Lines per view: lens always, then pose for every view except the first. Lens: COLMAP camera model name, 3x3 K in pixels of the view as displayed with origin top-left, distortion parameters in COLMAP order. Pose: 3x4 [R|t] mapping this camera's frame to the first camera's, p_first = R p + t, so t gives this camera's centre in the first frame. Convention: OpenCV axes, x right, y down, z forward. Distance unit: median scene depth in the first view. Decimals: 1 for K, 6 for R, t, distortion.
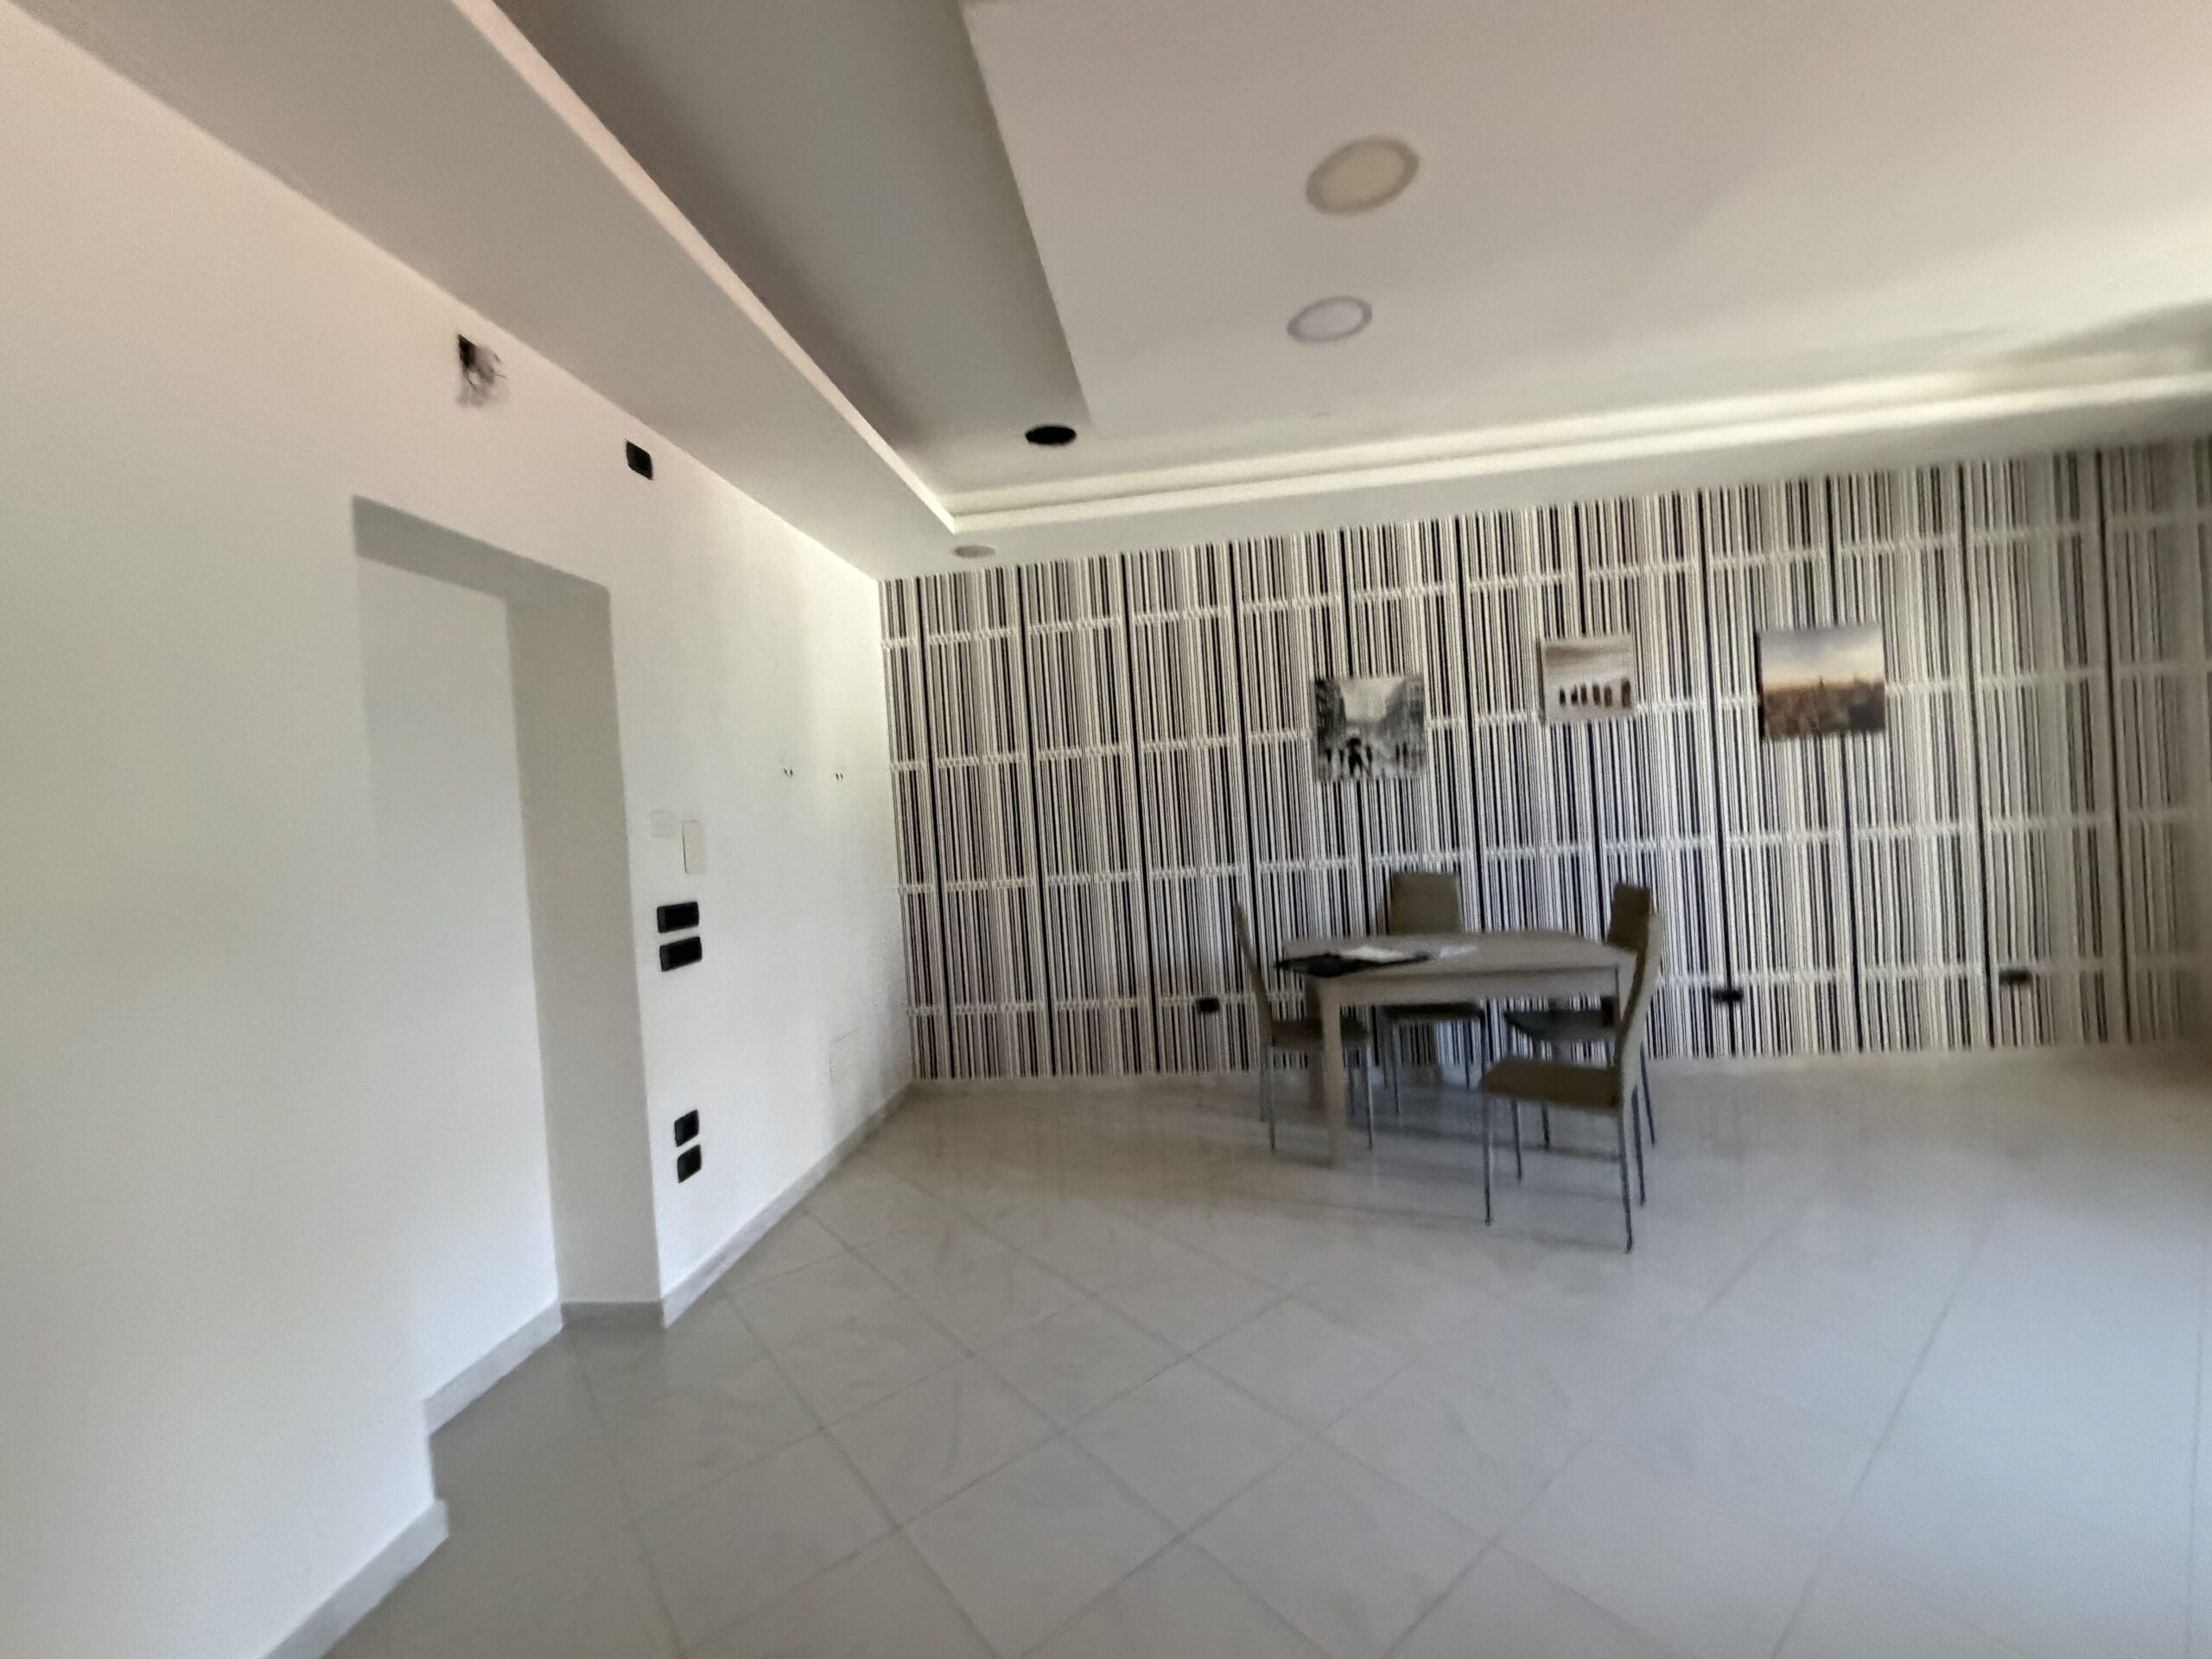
lens RADIAL K [[881.0, 0, 1101.8], [0, 881.0, 831.8], [0, 0, 1]] dist [-0.001430, 0.000045]
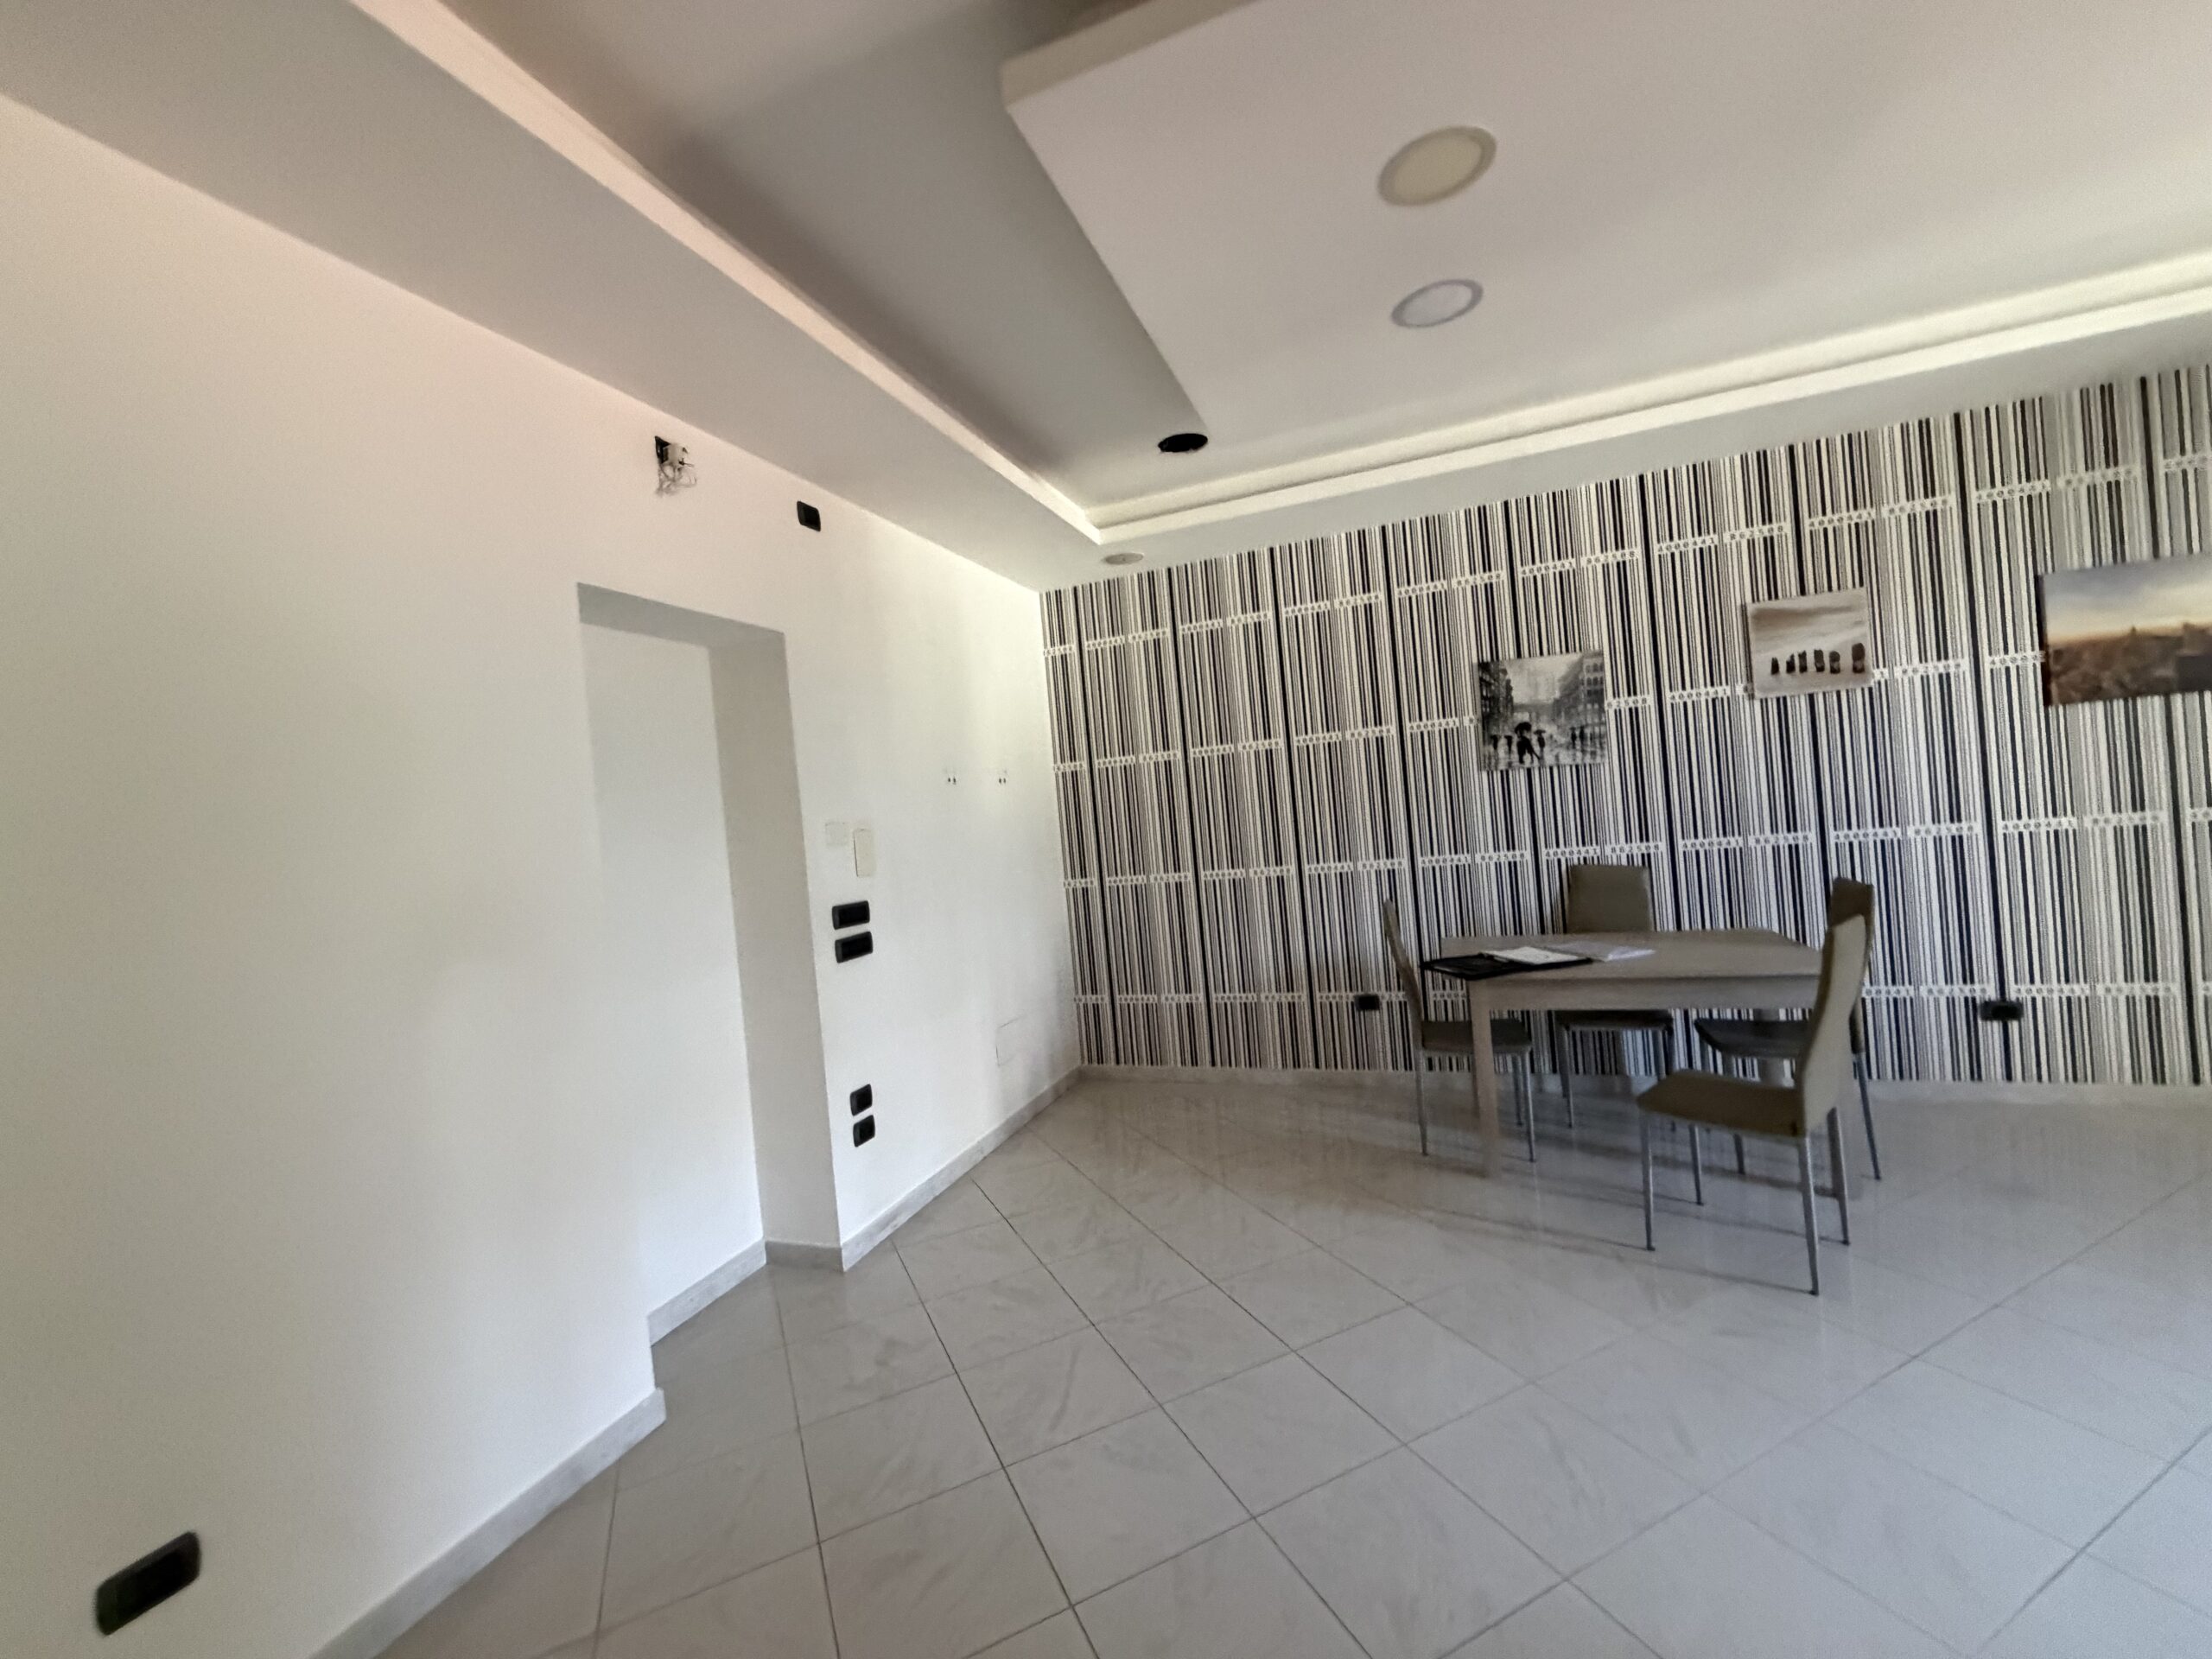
lens RADIAL K [[881.0, 0, 1101.2], [0, 881.0, 831.1], [0, 0, 1]] dist [-0.001430, 0.000045]
pose [[0.972583, -0.015772, -0.232020, 0.068194], [0.019771, 0.999693, 0.014918, -0.015130], [0.231714, -0.019096, 0.972597, -0.021176]]
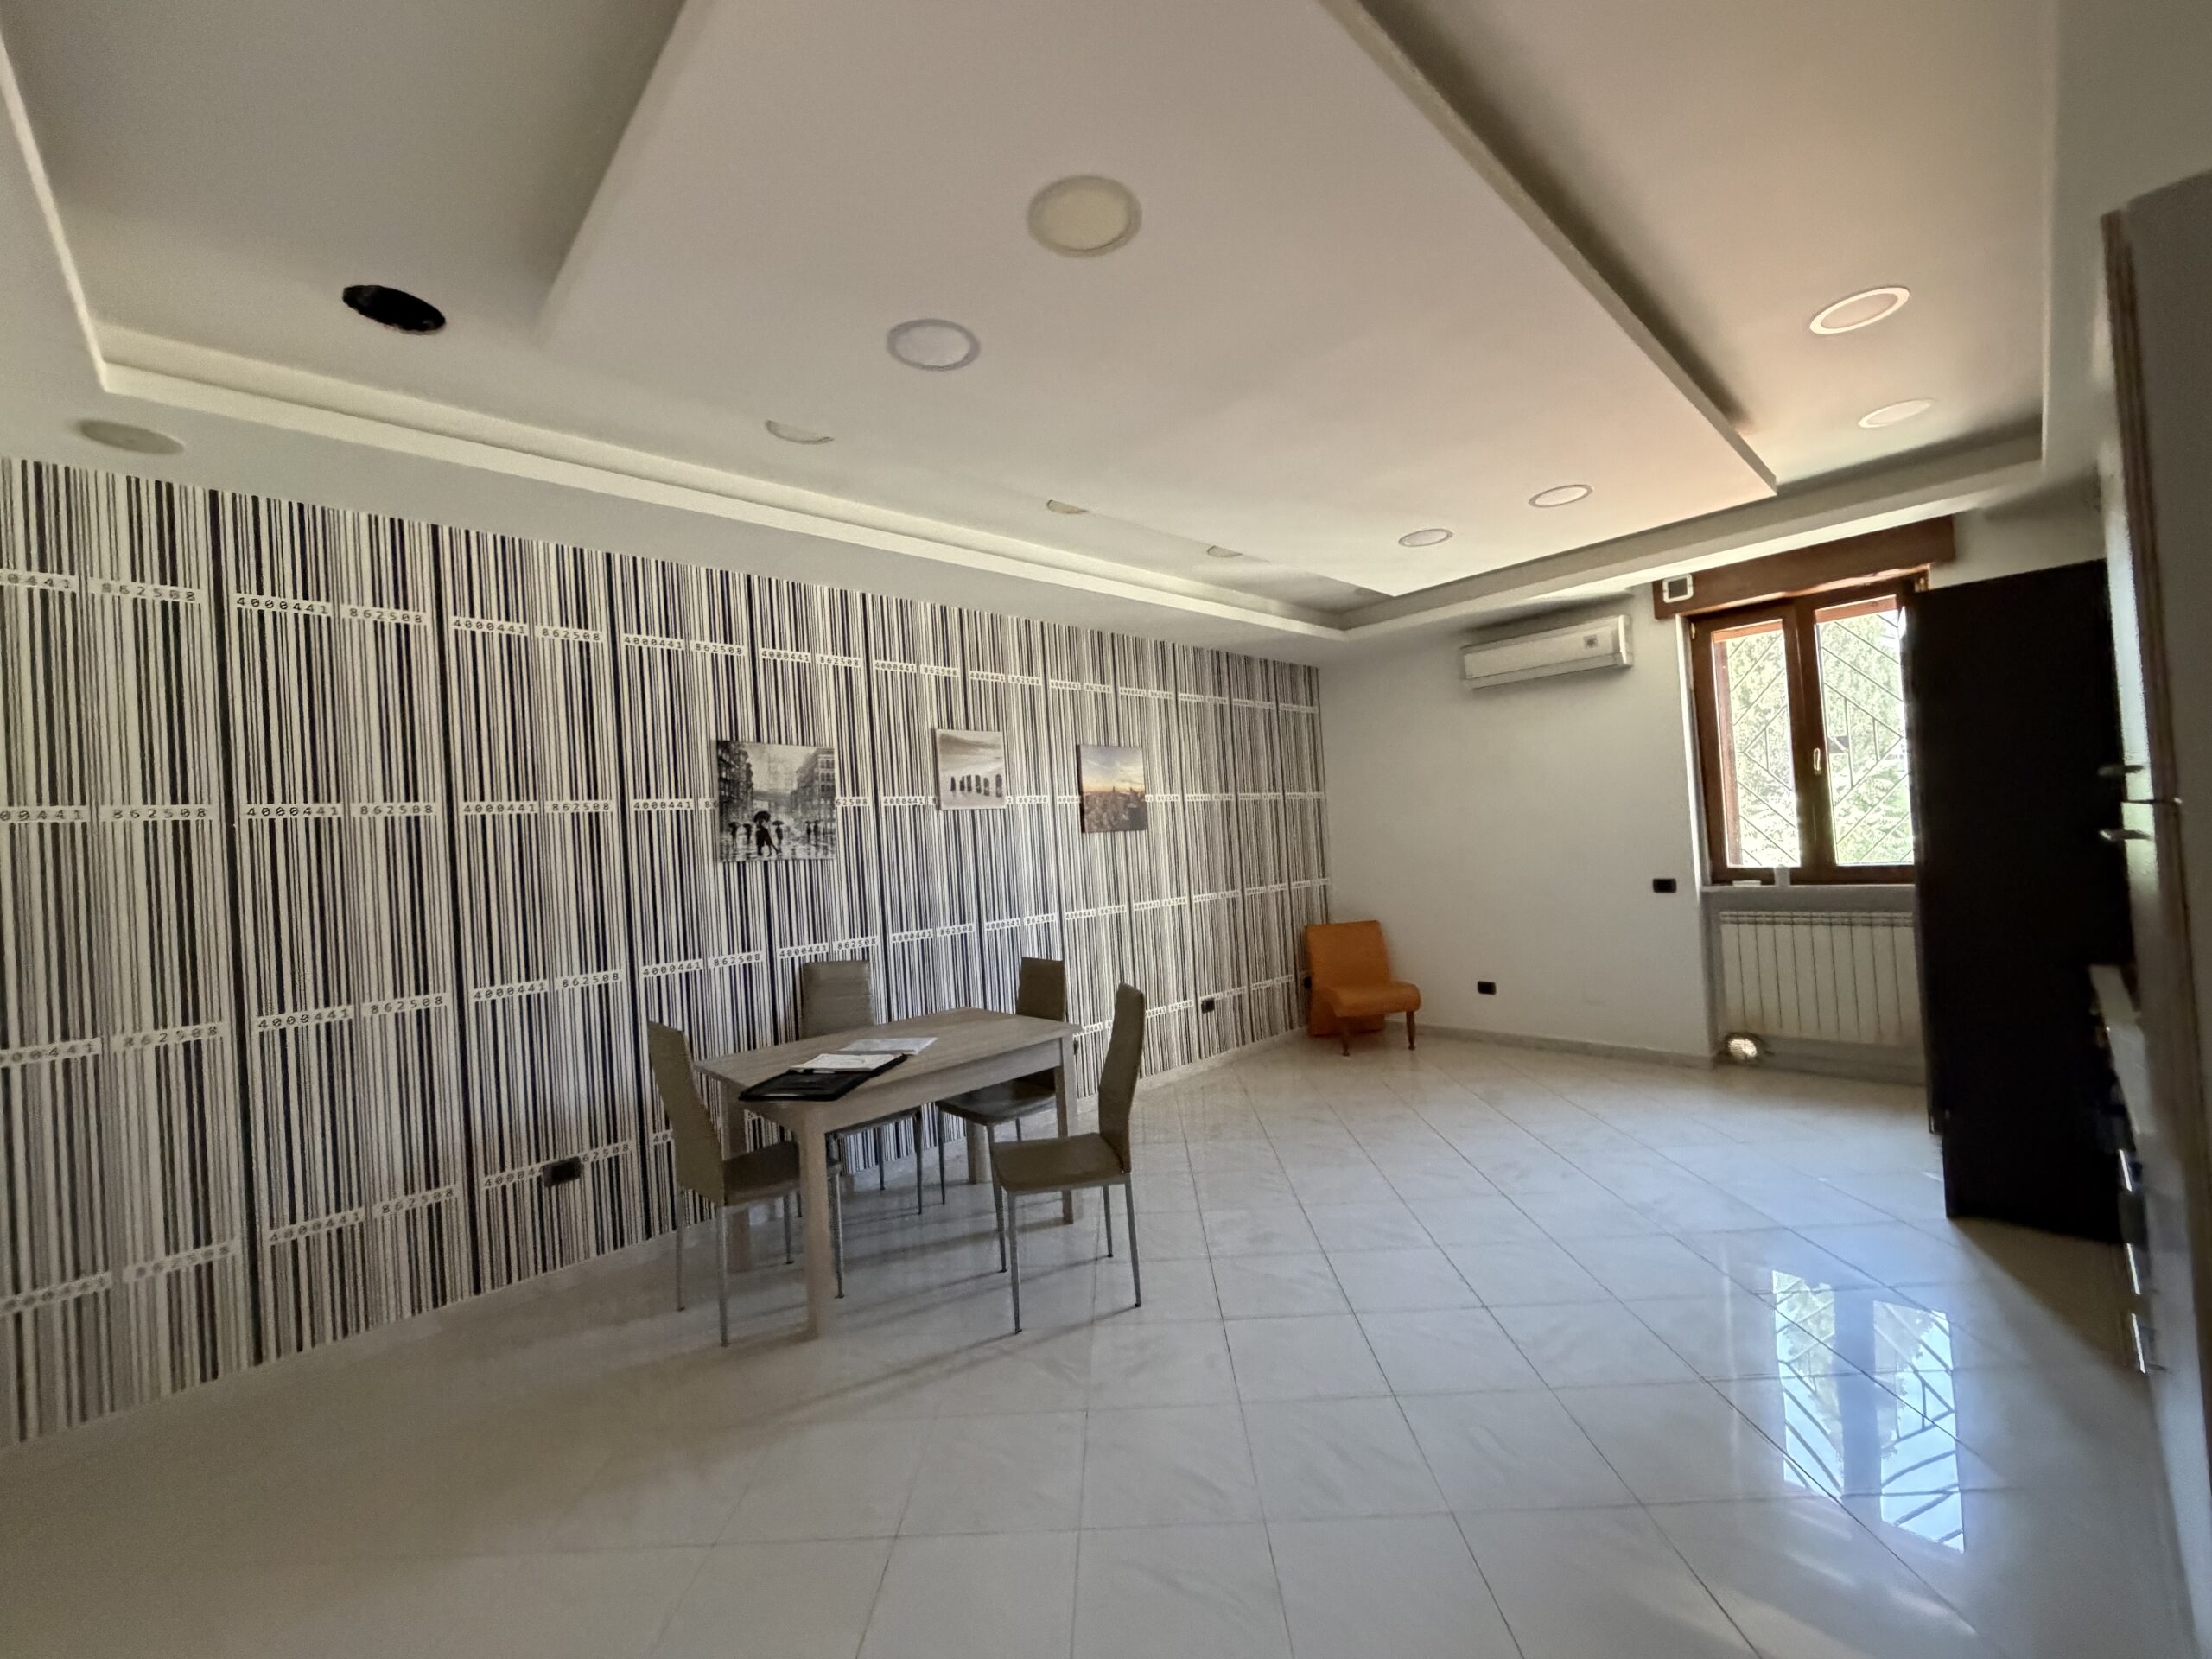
lens RADIAL K [[881.0, 0, 1102.4], [0, 881.0, 830.3], [0, 0, 1]] dist [-0.001430, 0.000045]
pose [[0.635030, 0.039521, 0.771476, -0.179430], [0.031455, 0.996539, -0.076943, -0.011896], [-0.771847, 0.073128, 0.631589, 0.203526]]
